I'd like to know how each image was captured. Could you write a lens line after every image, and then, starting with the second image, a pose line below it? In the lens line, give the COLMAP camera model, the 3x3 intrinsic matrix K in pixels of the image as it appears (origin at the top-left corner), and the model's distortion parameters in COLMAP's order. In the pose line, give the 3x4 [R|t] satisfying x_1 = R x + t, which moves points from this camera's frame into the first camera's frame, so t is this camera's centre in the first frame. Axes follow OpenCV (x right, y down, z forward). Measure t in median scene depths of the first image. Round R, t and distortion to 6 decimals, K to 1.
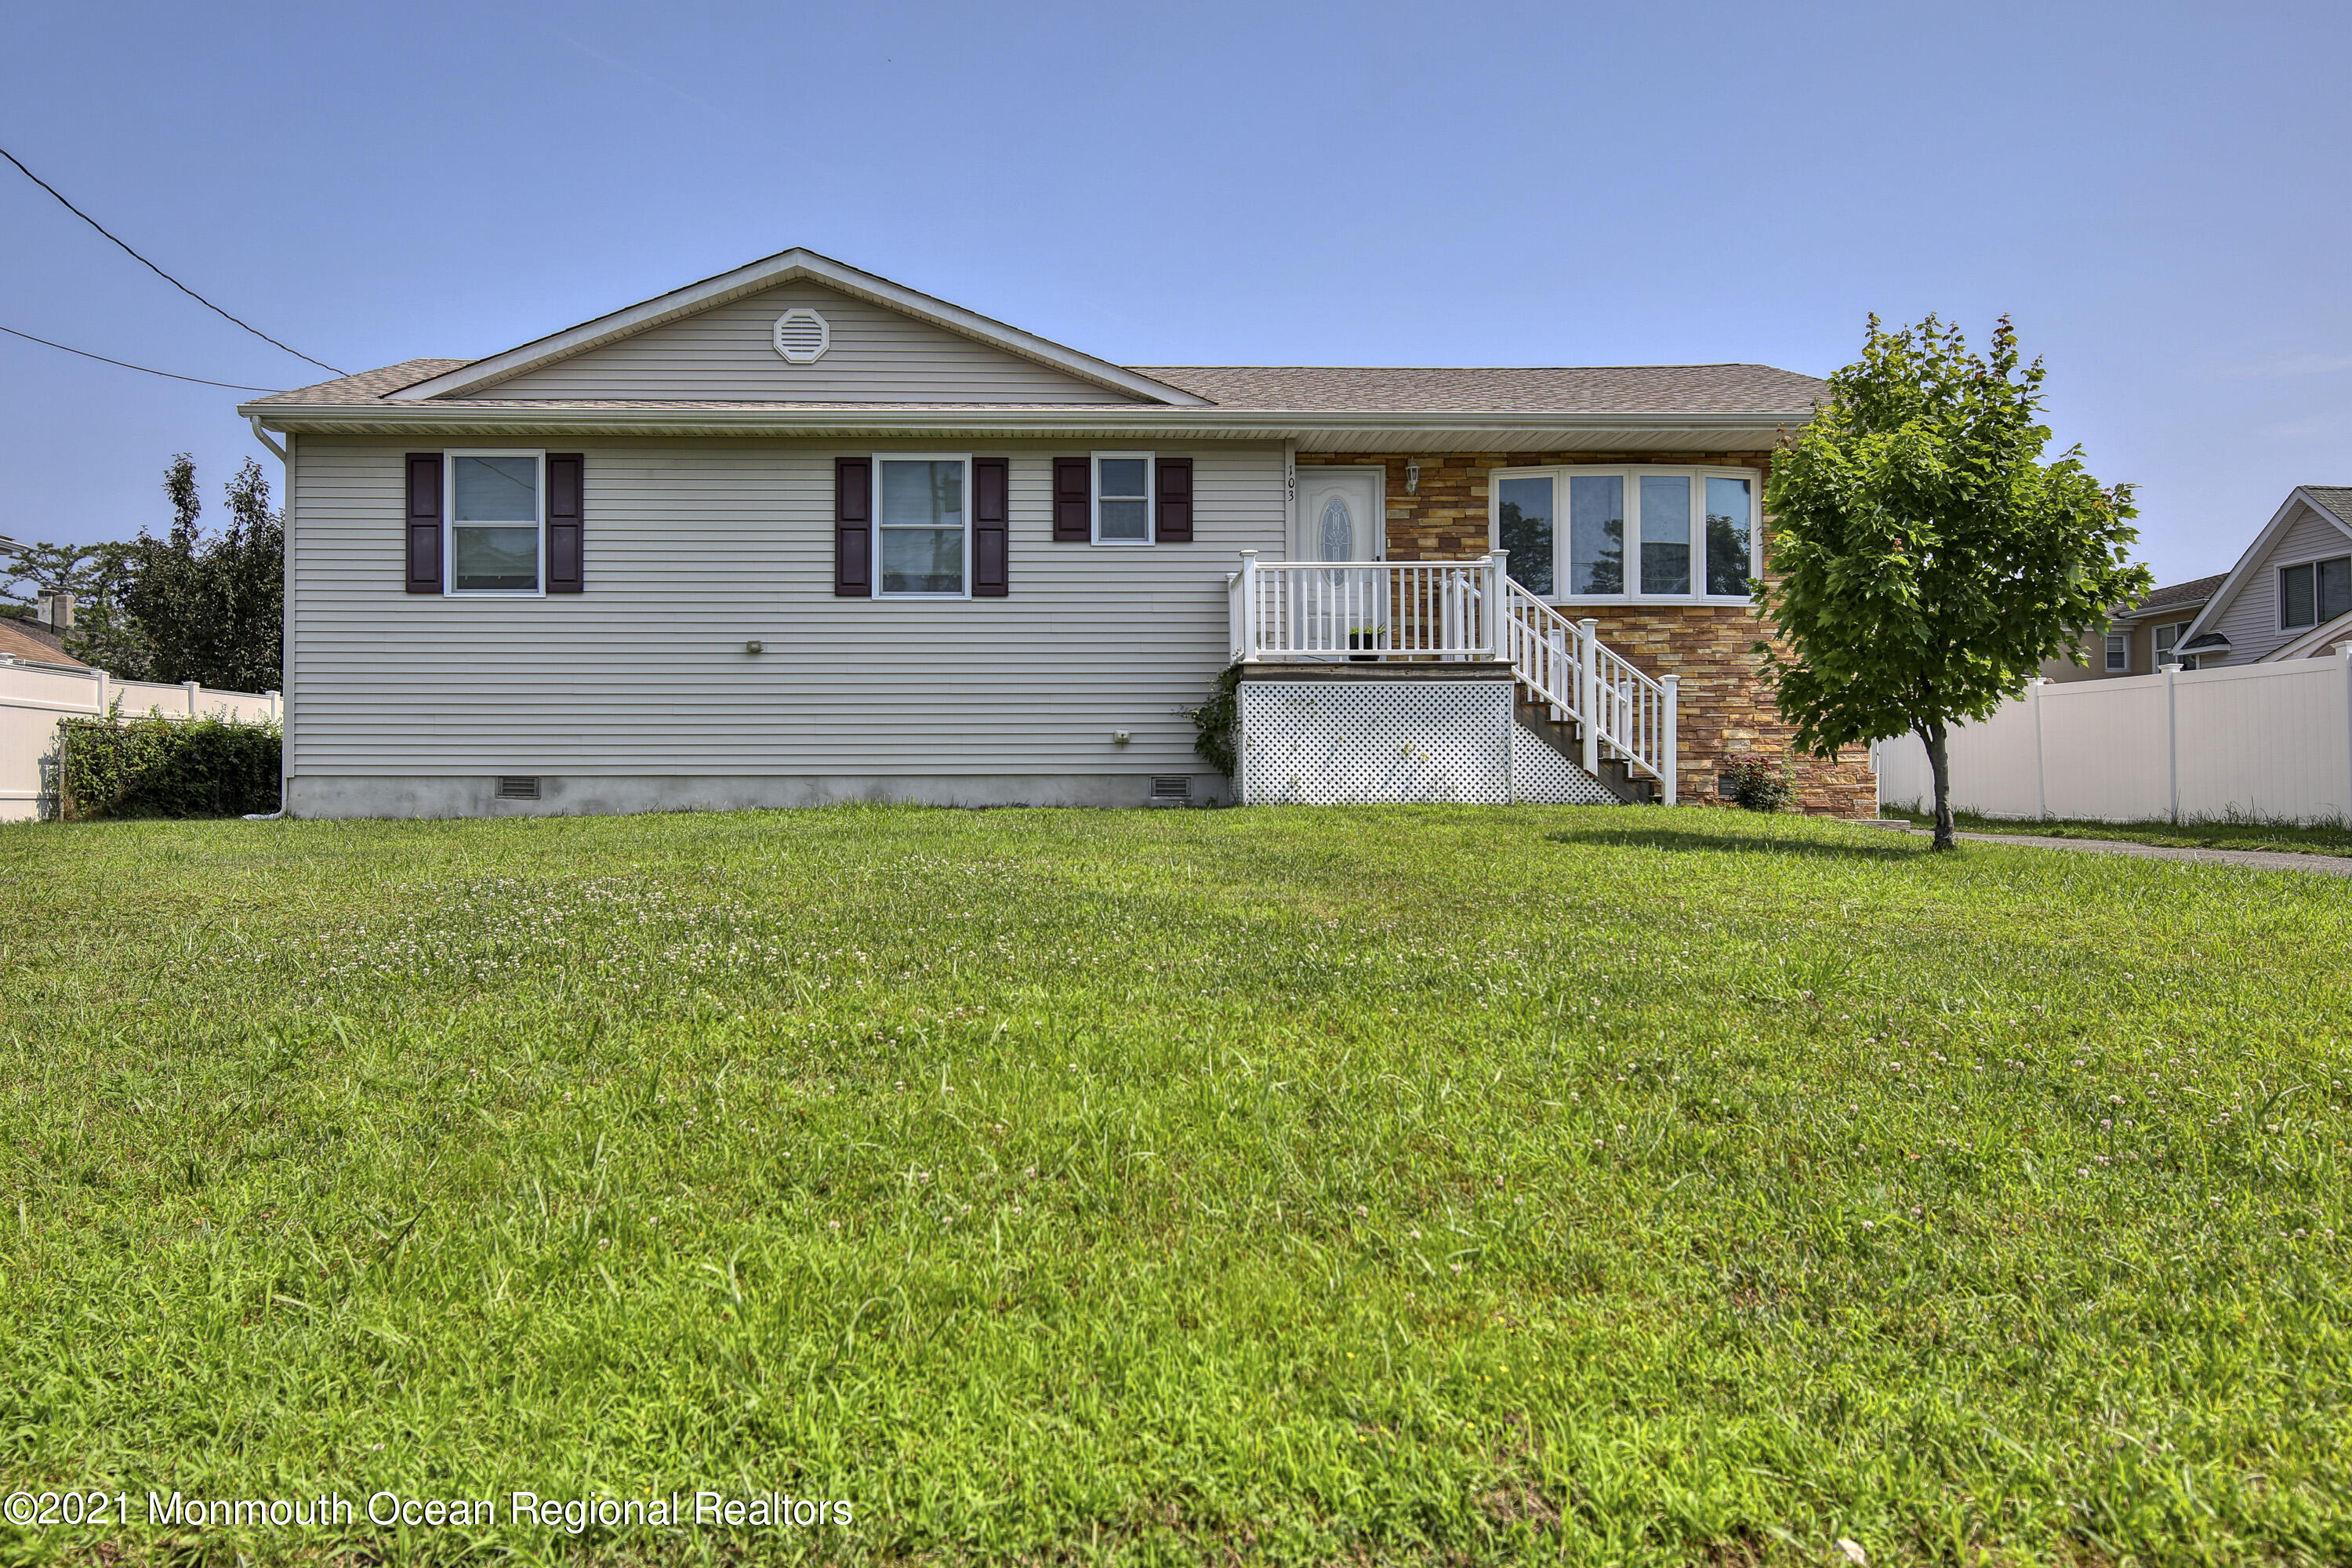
lens RADIAL K [[1489.8, 0, 1175.2], [0, 1489.8, 774.4], [0, 0, 1]] dist [-0.000415, 0.000968]
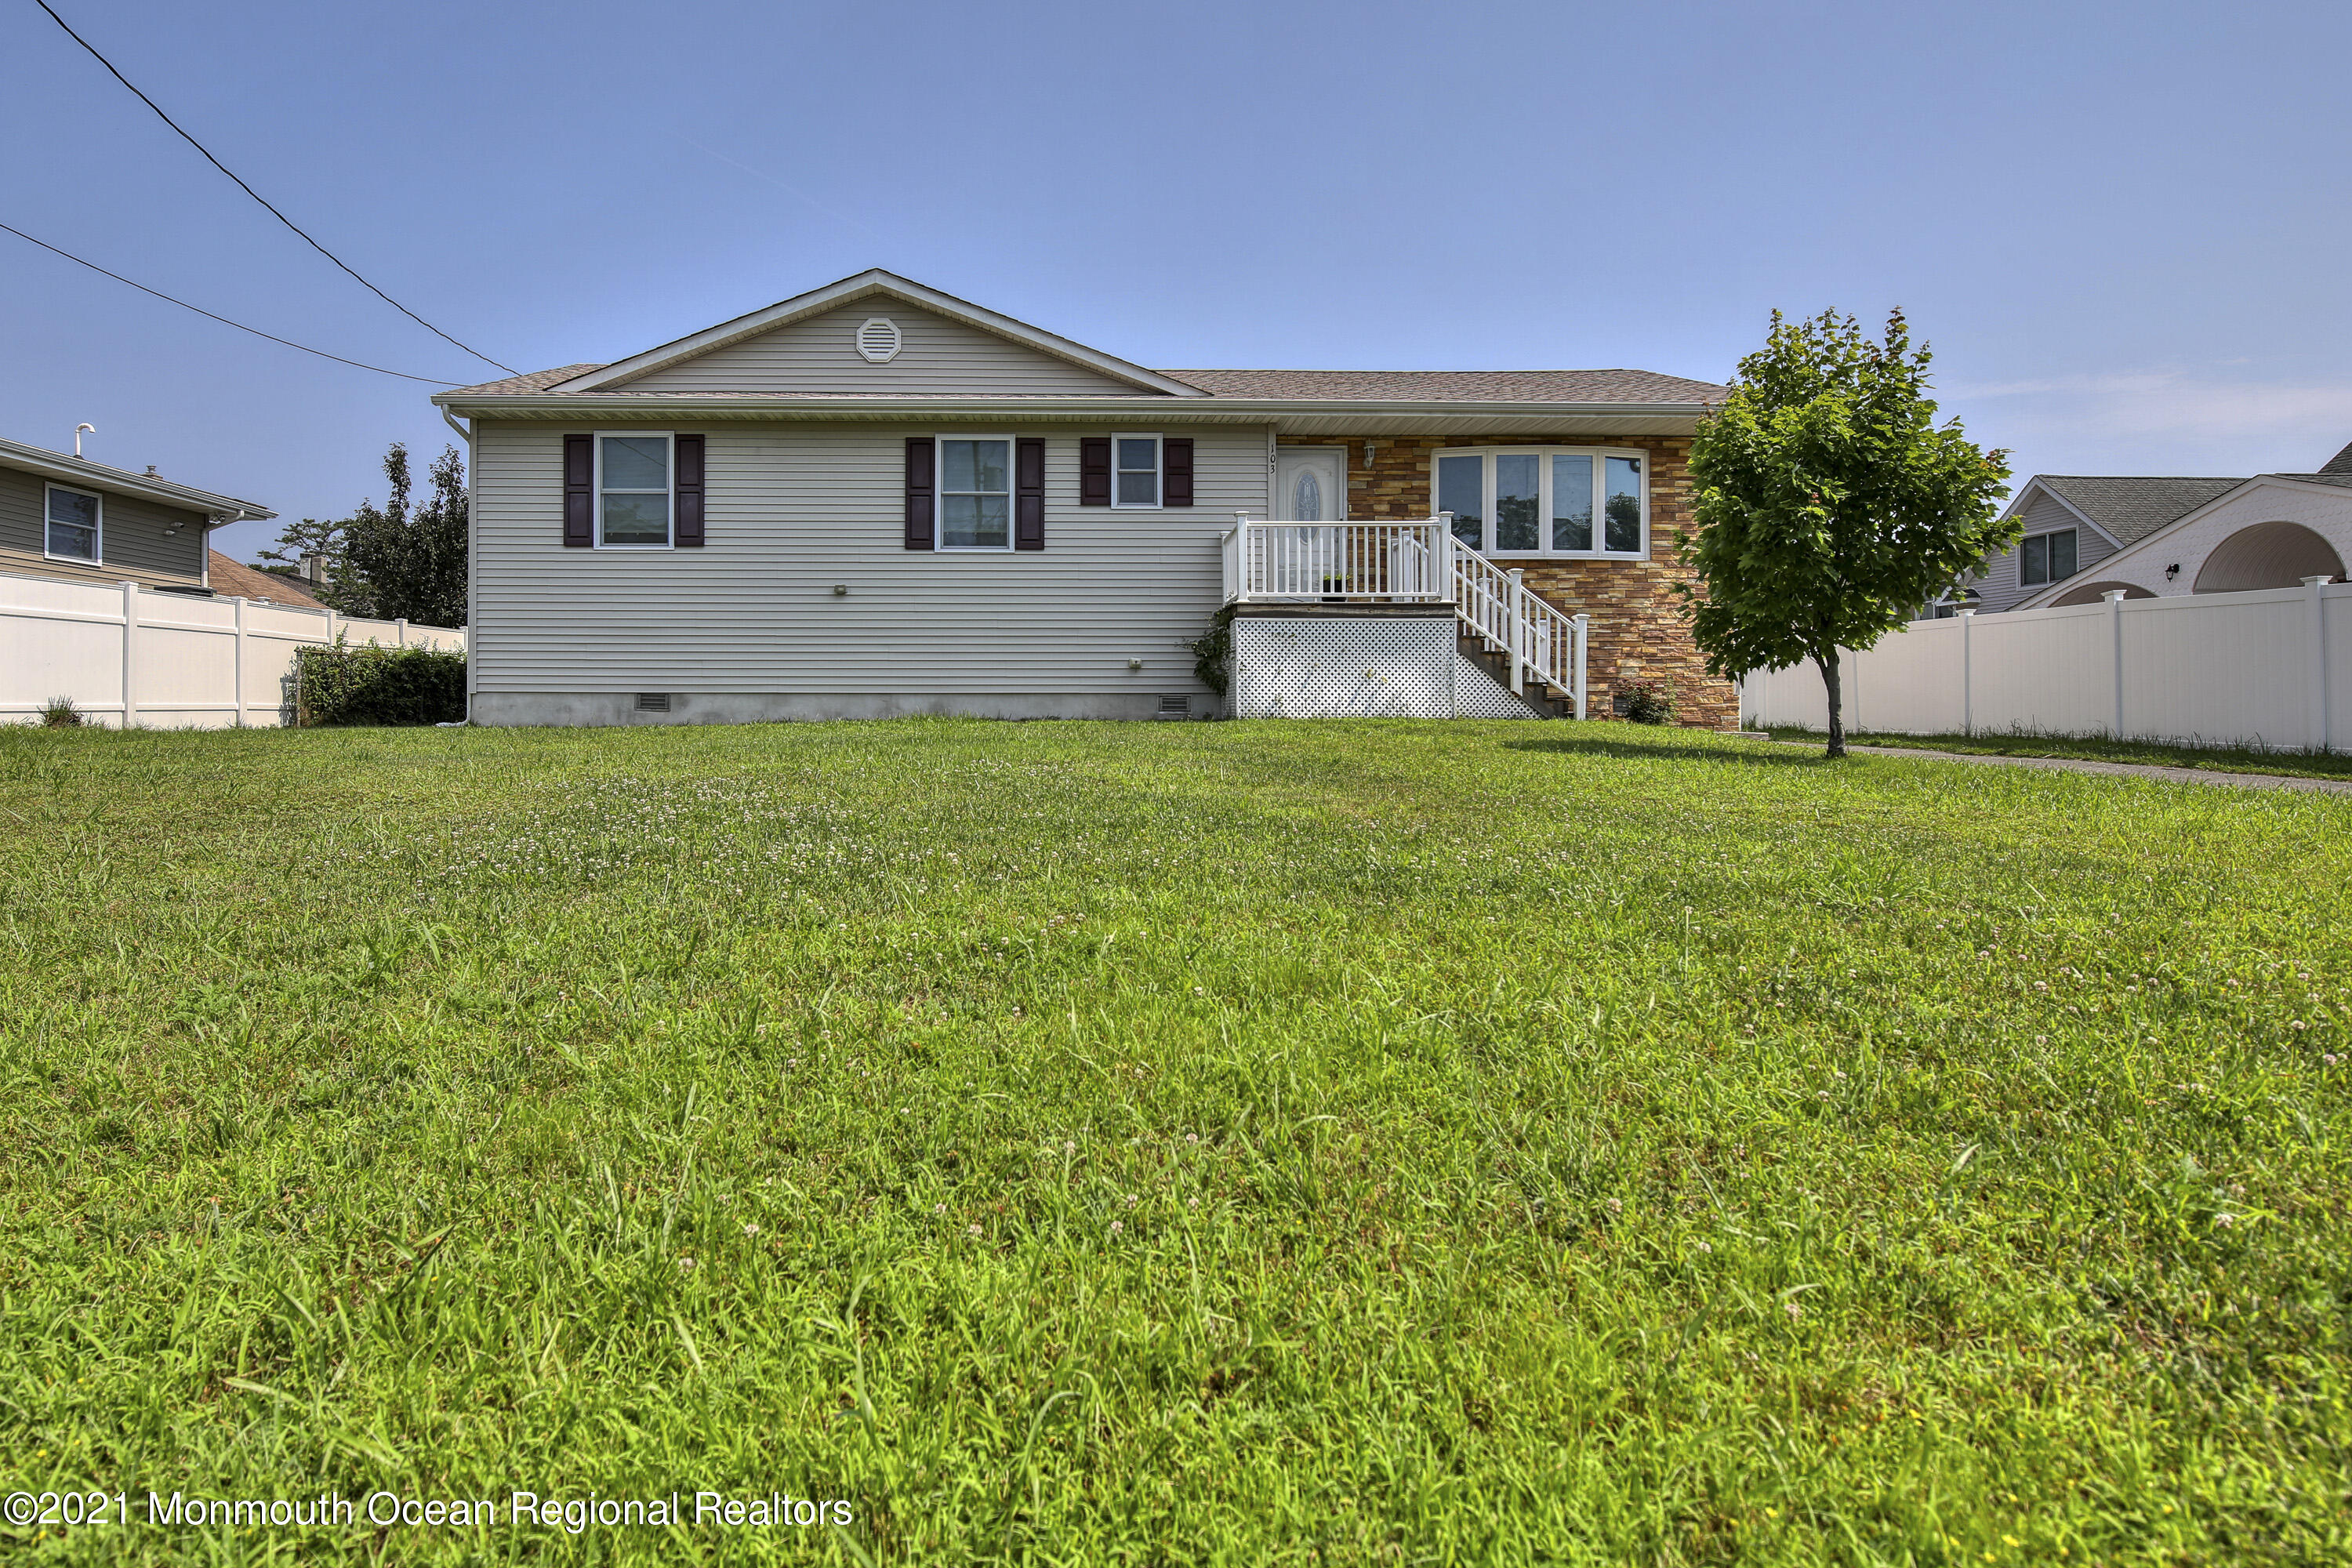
lens RADIAL K [[1080.4, 0, 1128.1], [0, 1080.4, 709.6], [0, 0, 1]] dist [-0.007967, -0.006980]
pose [[0.999945, 0.003885, -0.009764, -0.033236], [-0.003778, 0.999933, 0.010935, 0.003791], [0.009806, -0.010897, 0.999893, 0.099489]]
